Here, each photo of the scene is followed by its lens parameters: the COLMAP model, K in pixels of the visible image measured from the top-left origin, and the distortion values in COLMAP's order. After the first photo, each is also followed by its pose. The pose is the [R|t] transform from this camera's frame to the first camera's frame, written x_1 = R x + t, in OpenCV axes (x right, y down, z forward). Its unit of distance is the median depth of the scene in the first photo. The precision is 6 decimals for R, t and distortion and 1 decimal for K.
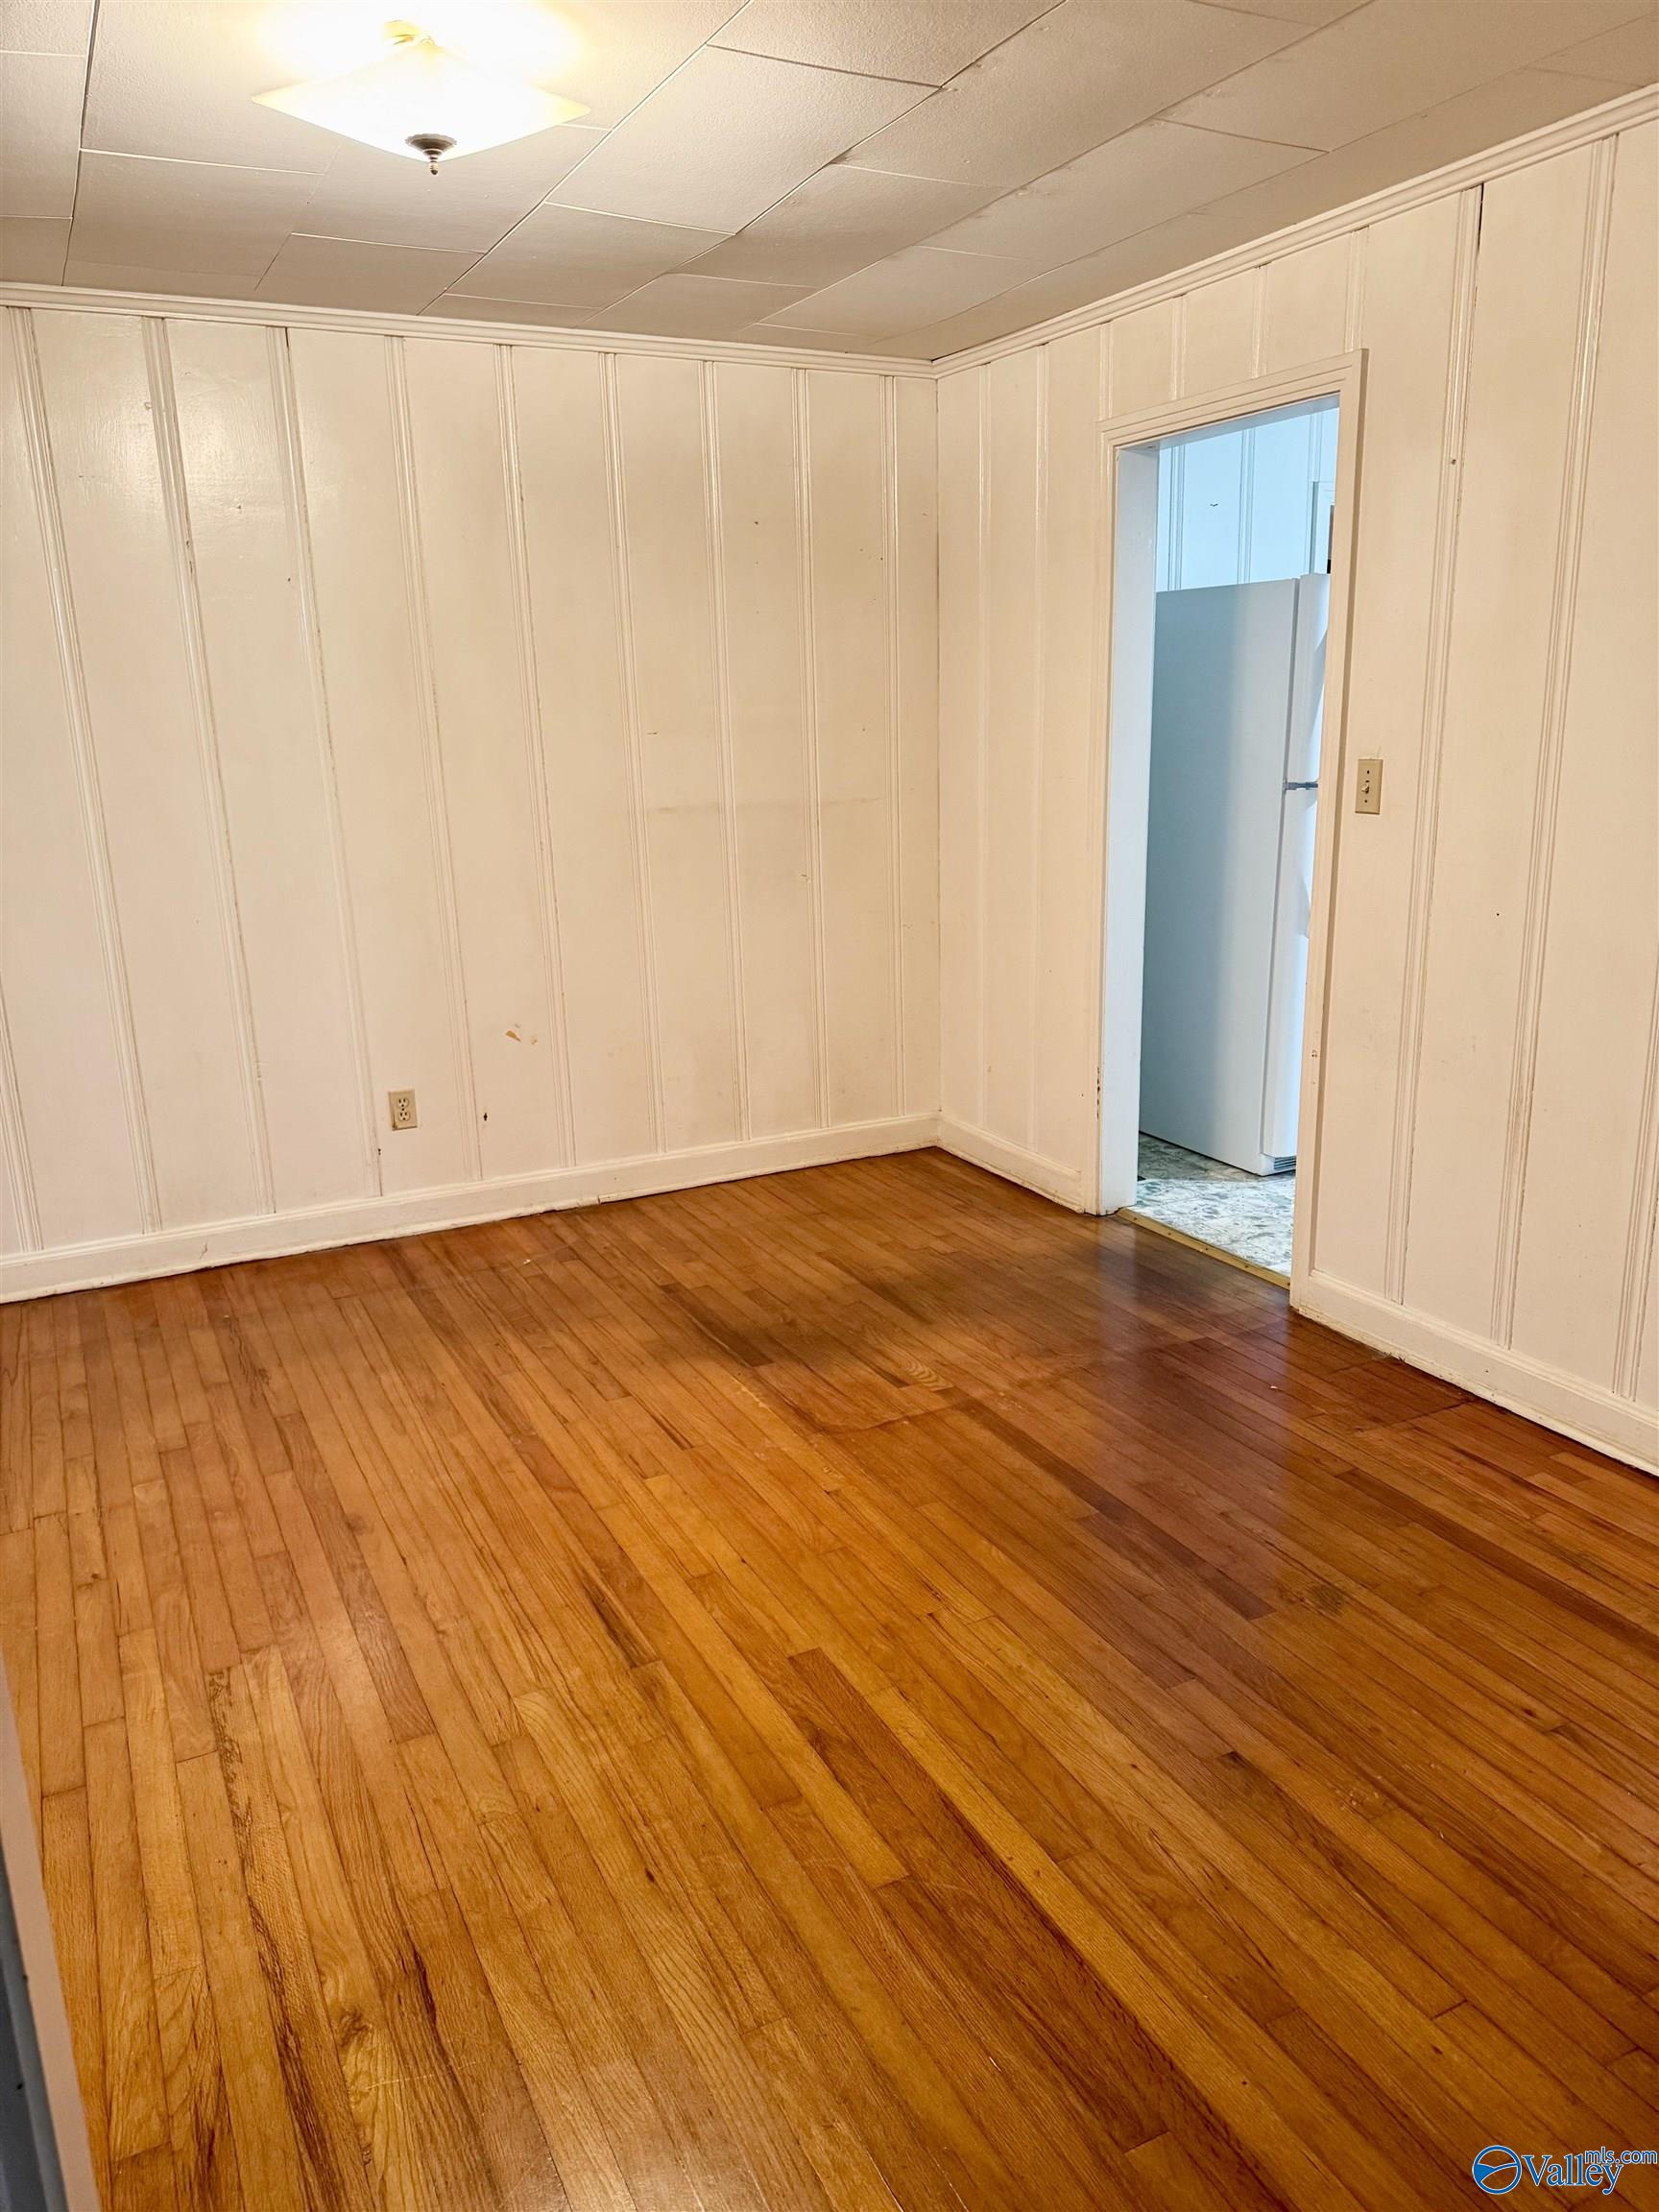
lens RADIAL K [[1567.6, 0, 833.5], [0, 1567.6, 1086.0], [0, 0, 1]] dist [0.069080, -0.080592]
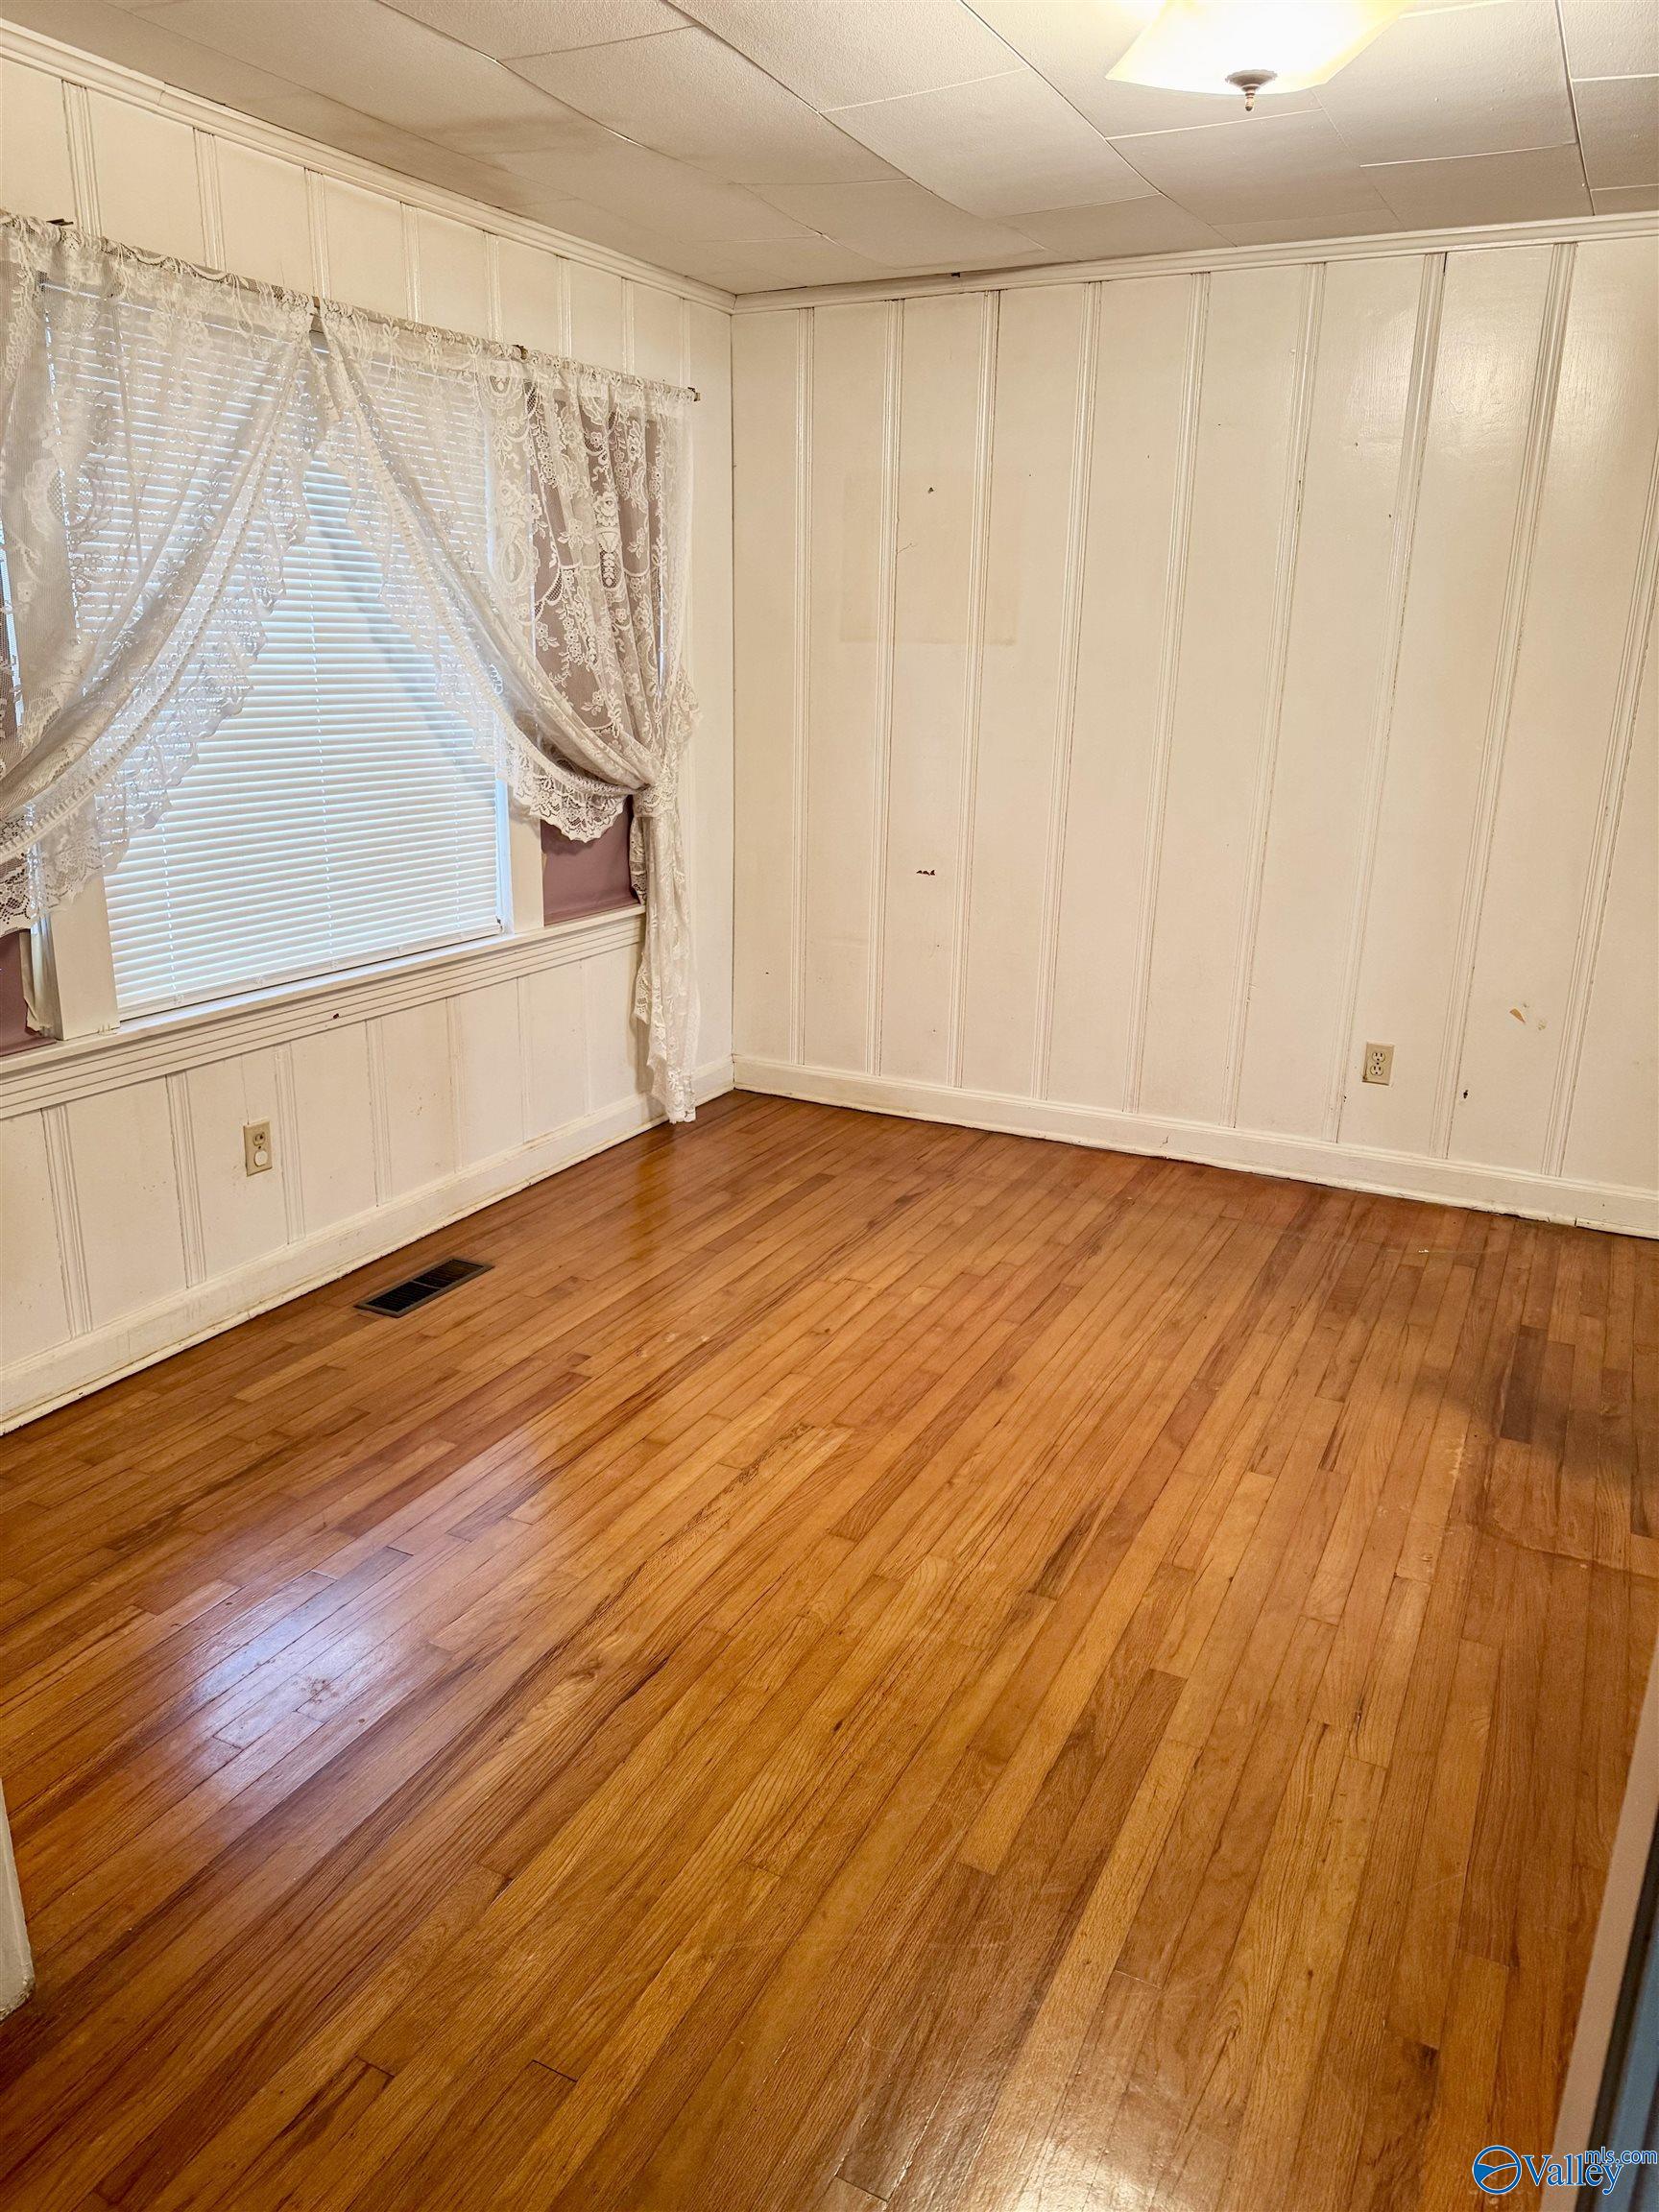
lens RADIAL K [[1567.6, 0, 815.5], [0, 1567.6, 1082.4], [0, 0, 1]] dist [0.069080, -0.080592]
pose [[0.599208, 0.259592, -0.757338, 0.407588], [-0.229167, 0.962004, 0.148427, -0.062024], [0.767093, 0.084618, 0.635931, 0.175599]]
